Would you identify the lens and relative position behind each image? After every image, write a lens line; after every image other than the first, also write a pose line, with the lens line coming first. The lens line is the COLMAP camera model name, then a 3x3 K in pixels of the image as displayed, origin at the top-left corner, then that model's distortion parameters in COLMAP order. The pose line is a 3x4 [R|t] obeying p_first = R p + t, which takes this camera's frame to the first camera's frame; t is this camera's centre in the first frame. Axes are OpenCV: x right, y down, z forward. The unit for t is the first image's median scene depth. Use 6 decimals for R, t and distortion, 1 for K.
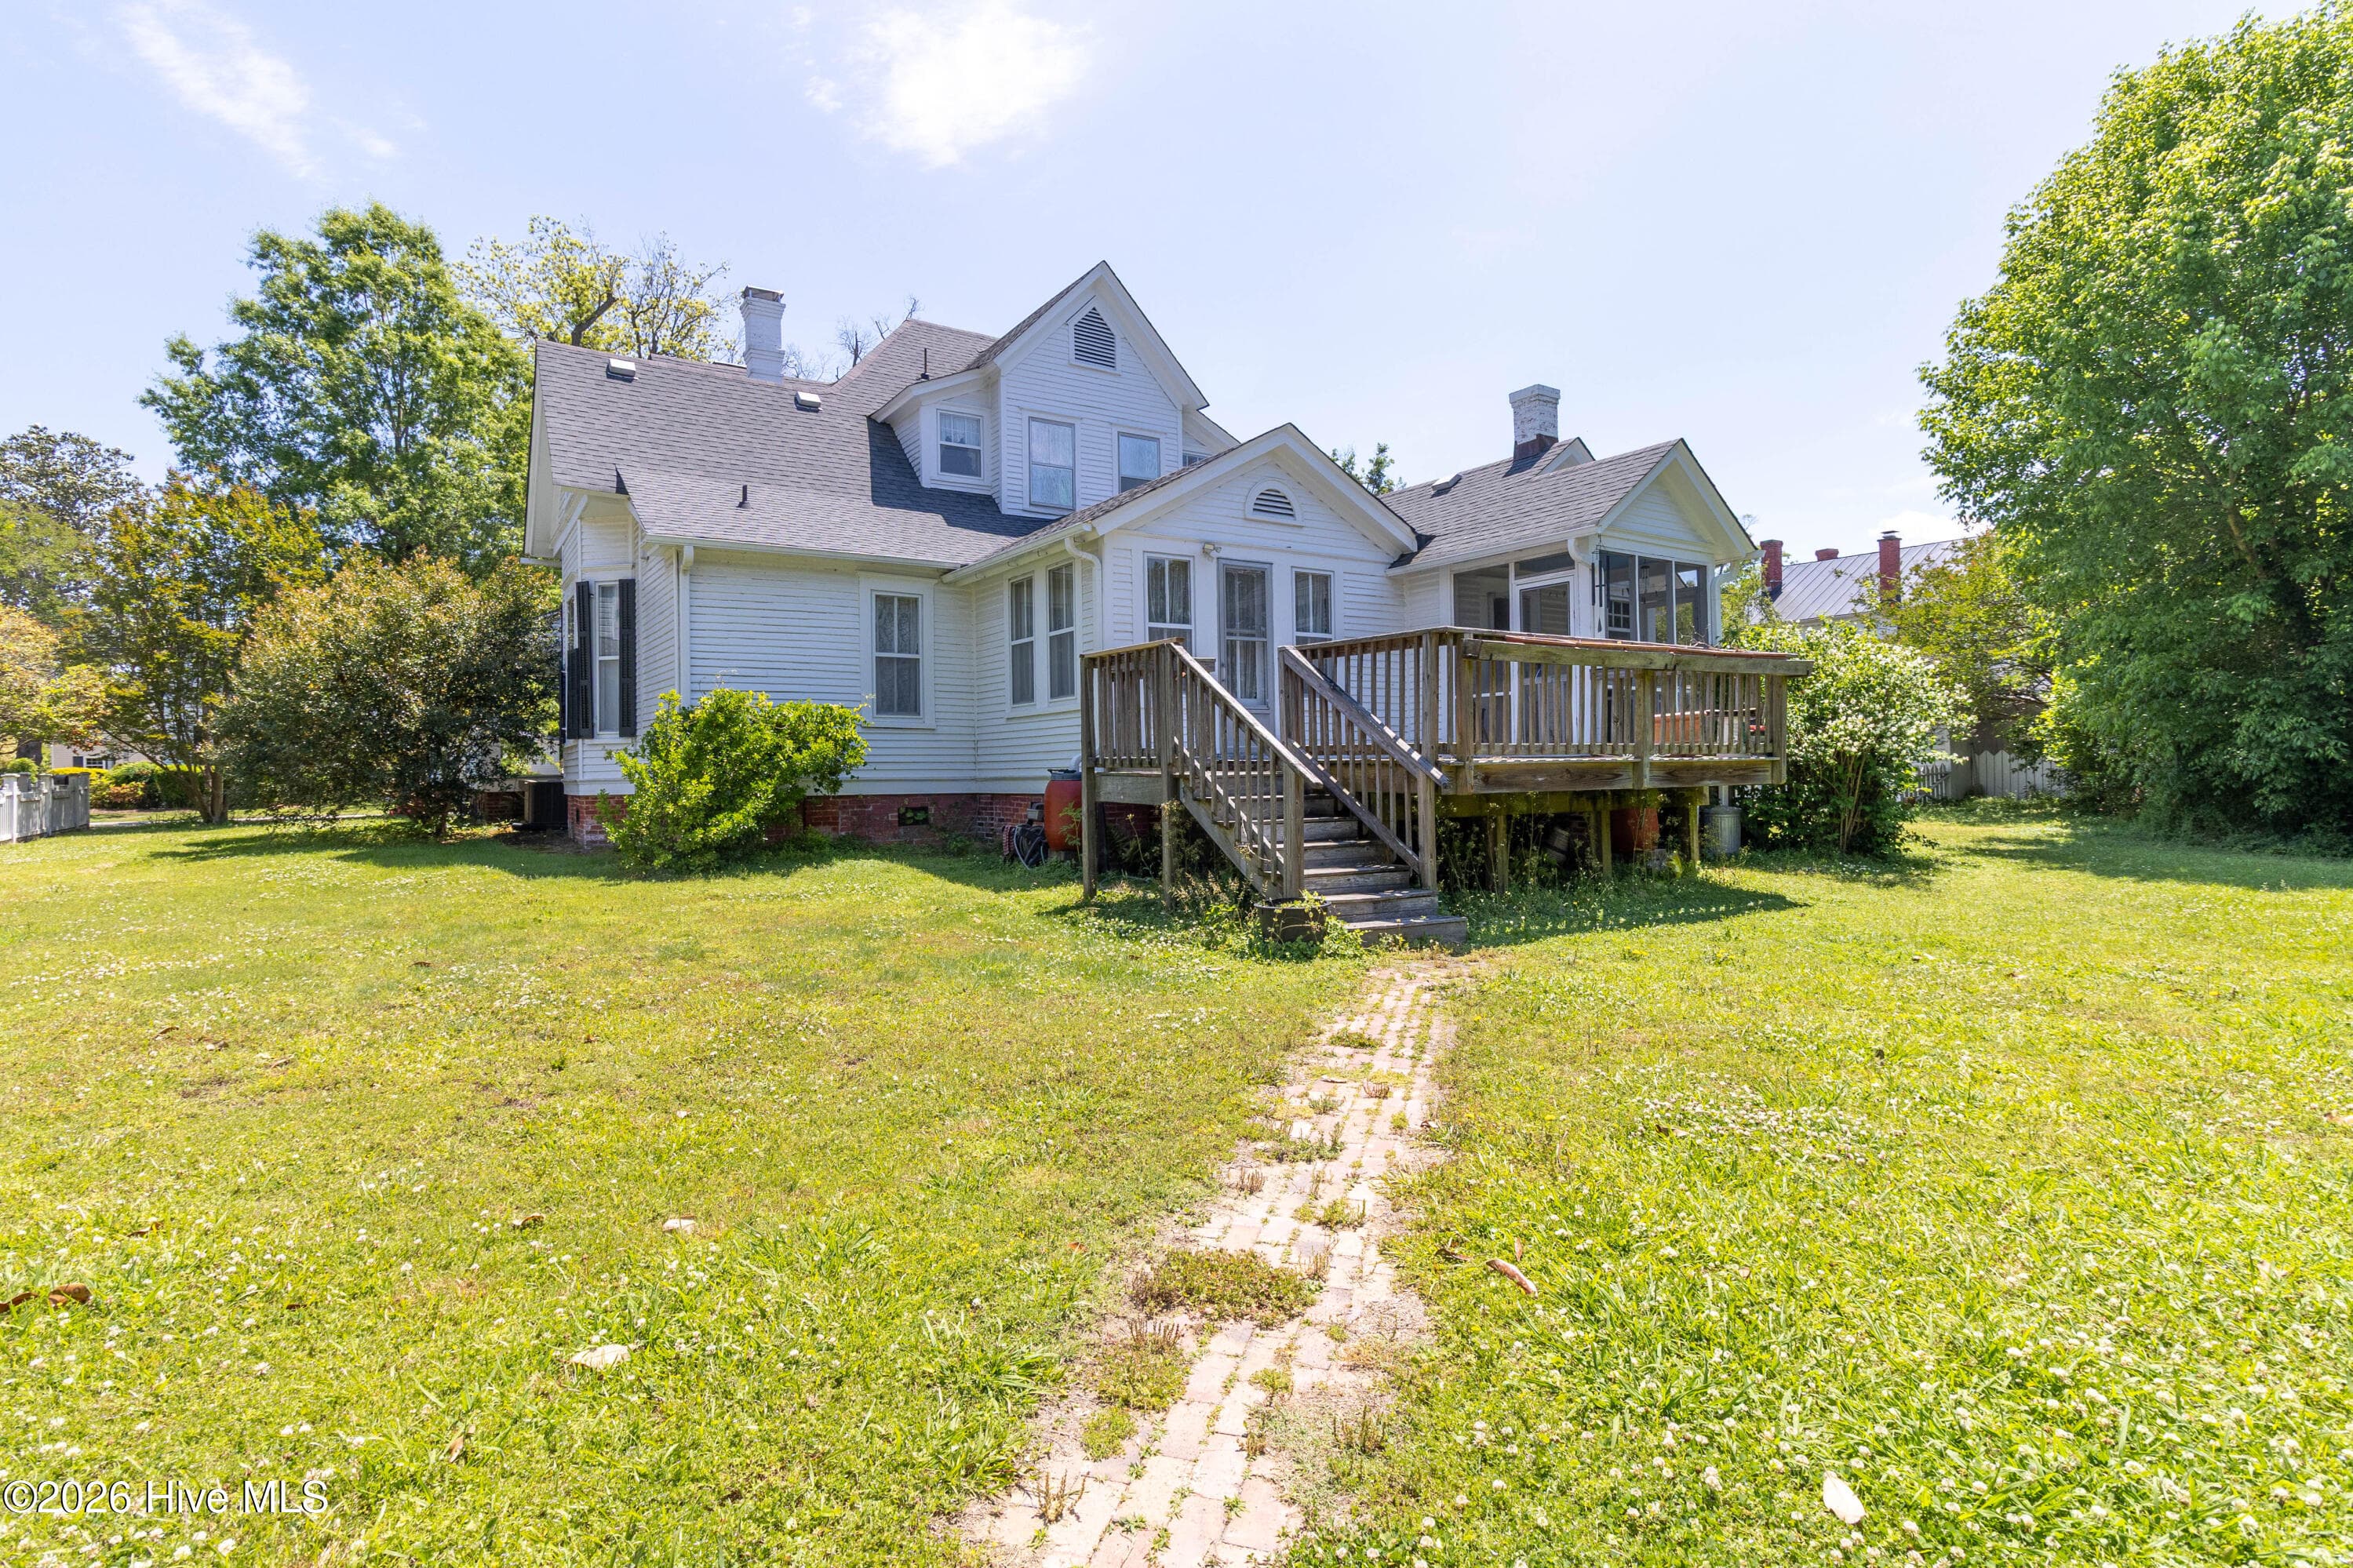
lens RADIAL K [[1059.2, 0, 1115.4], [0, 1059.2, 795.6], [0, 0, 1]] dist [0.004081, 0.002310]
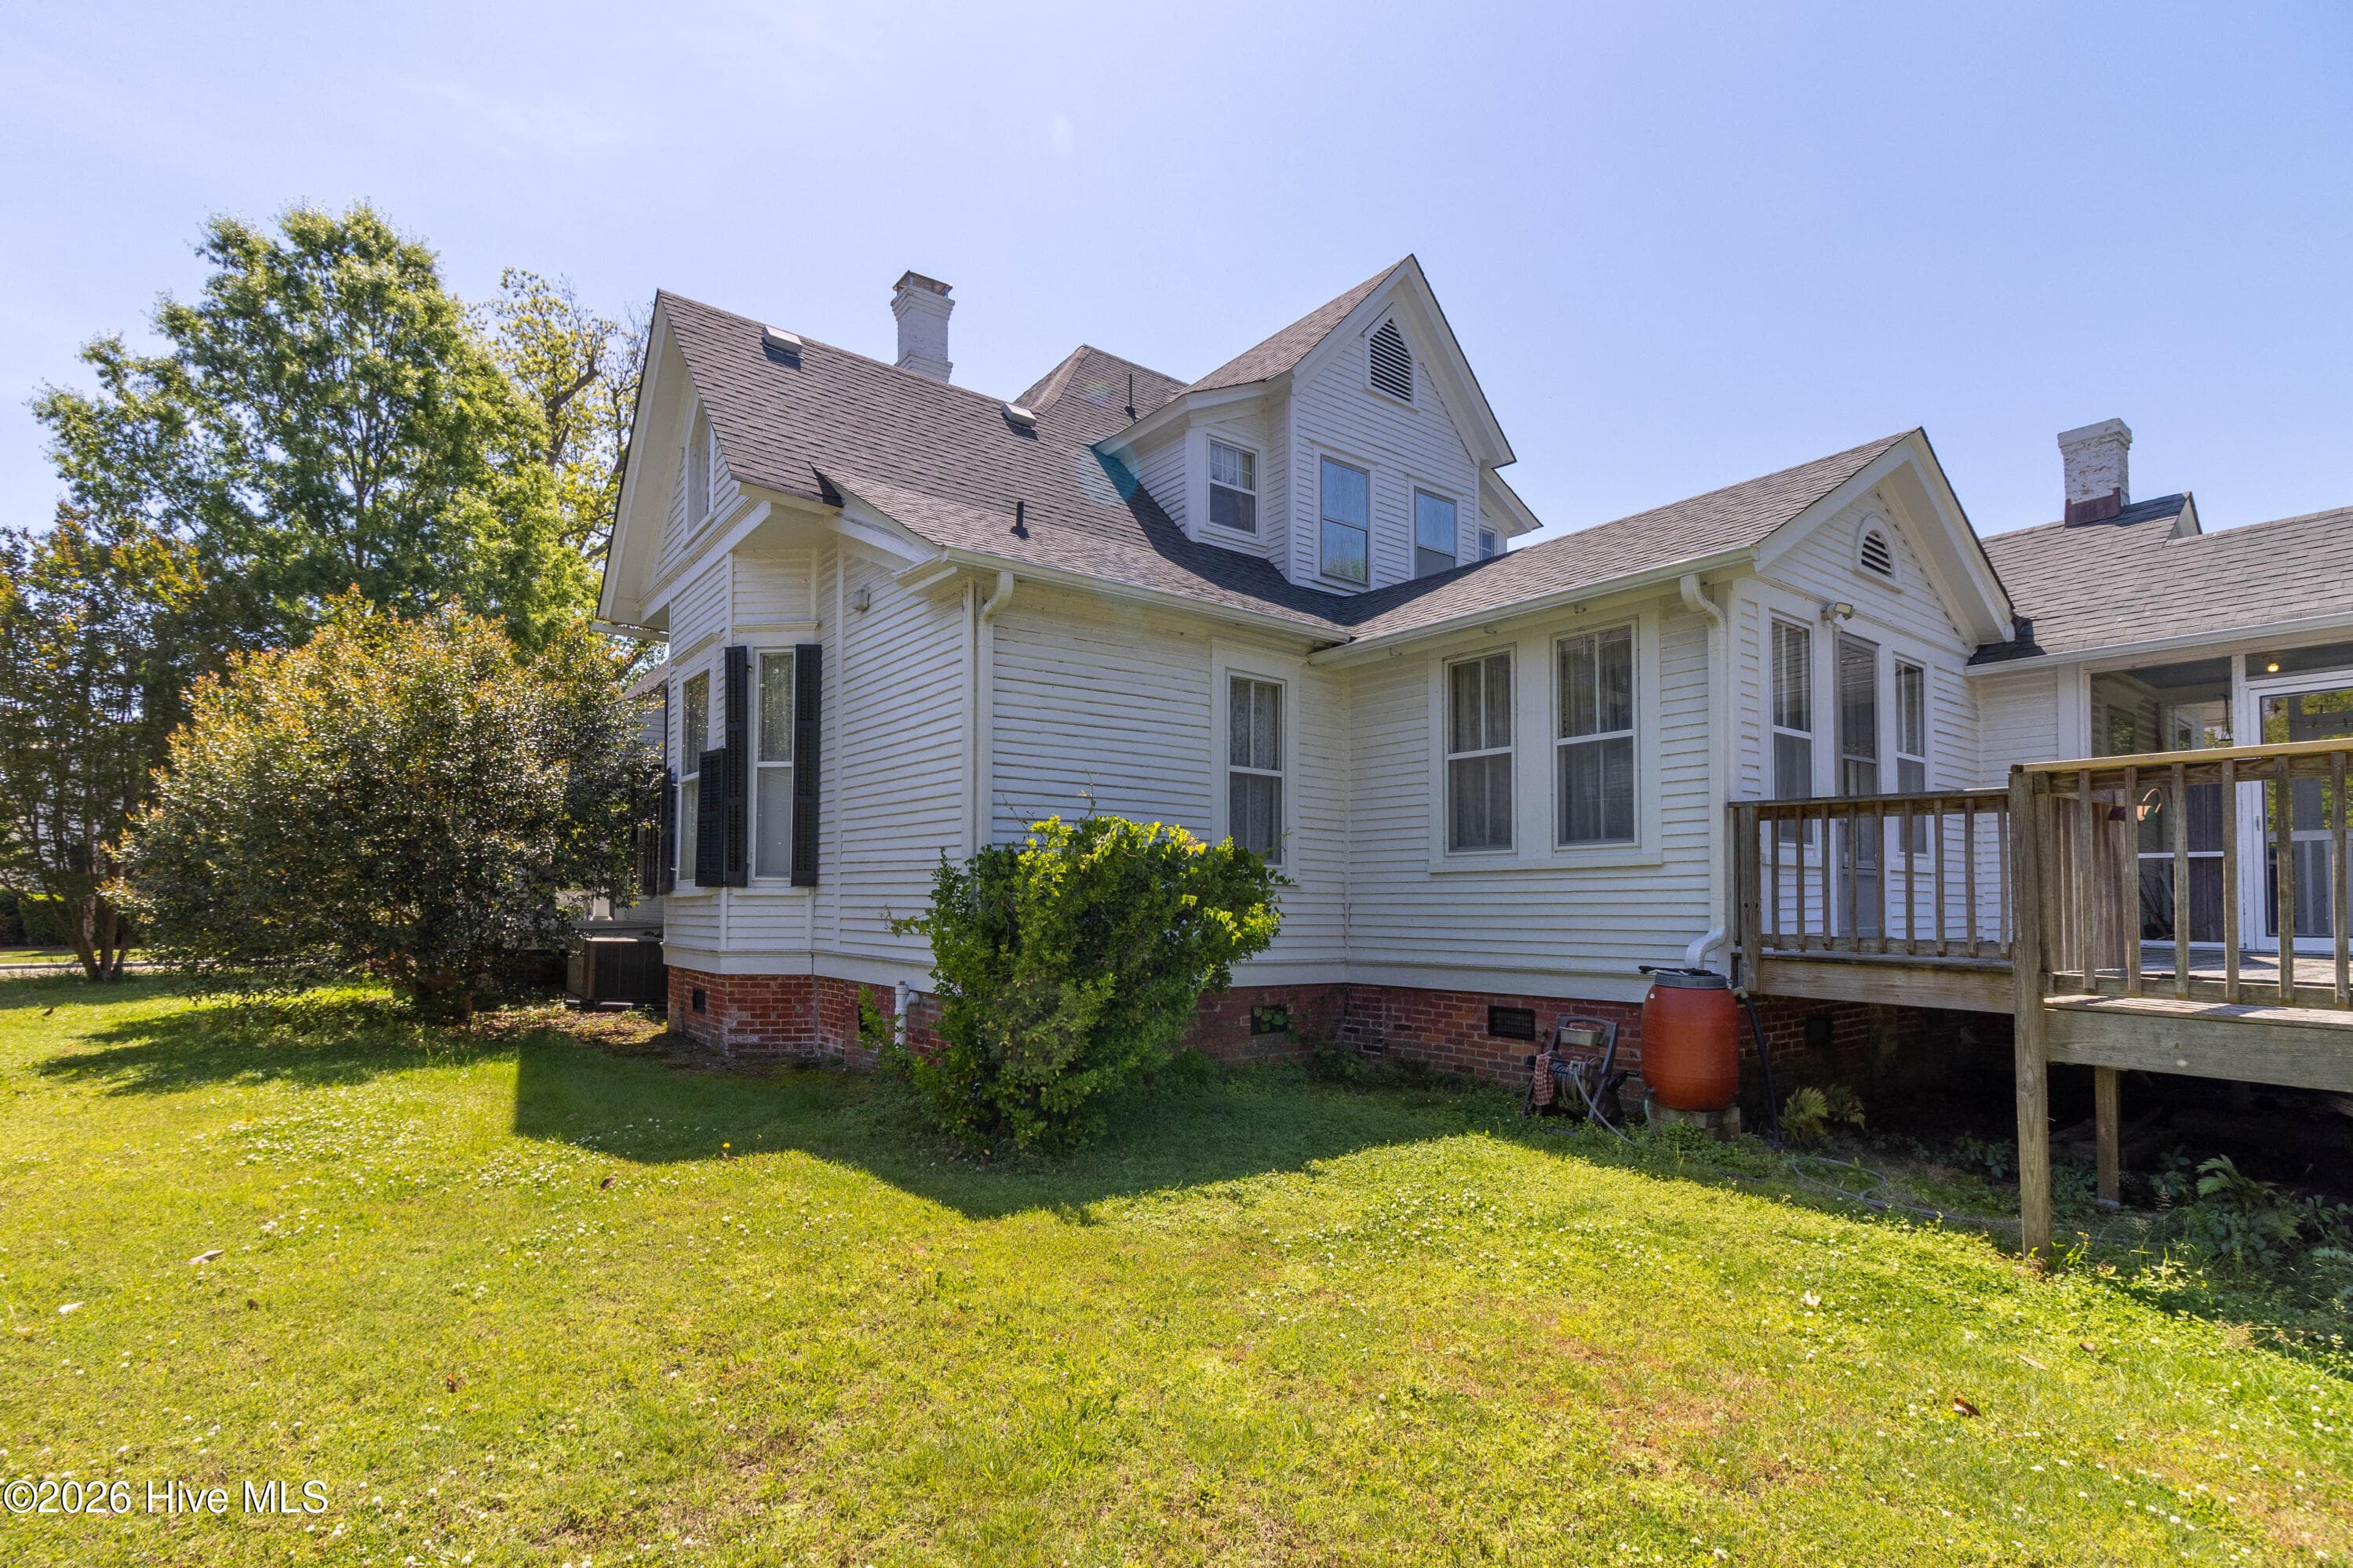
lens RADIAL K [[1059.2, 0, 1089.3], [0, 1059.2, 894.8], [0, 0, 1]] dist [0.004081, 0.002310]
pose [[0.998005, 0.020969, 0.059554, -0.338910], [-0.018745, 0.999115, -0.037657, -0.030636], [-0.060291, 0.036466, 0.997515, 0.359974]]
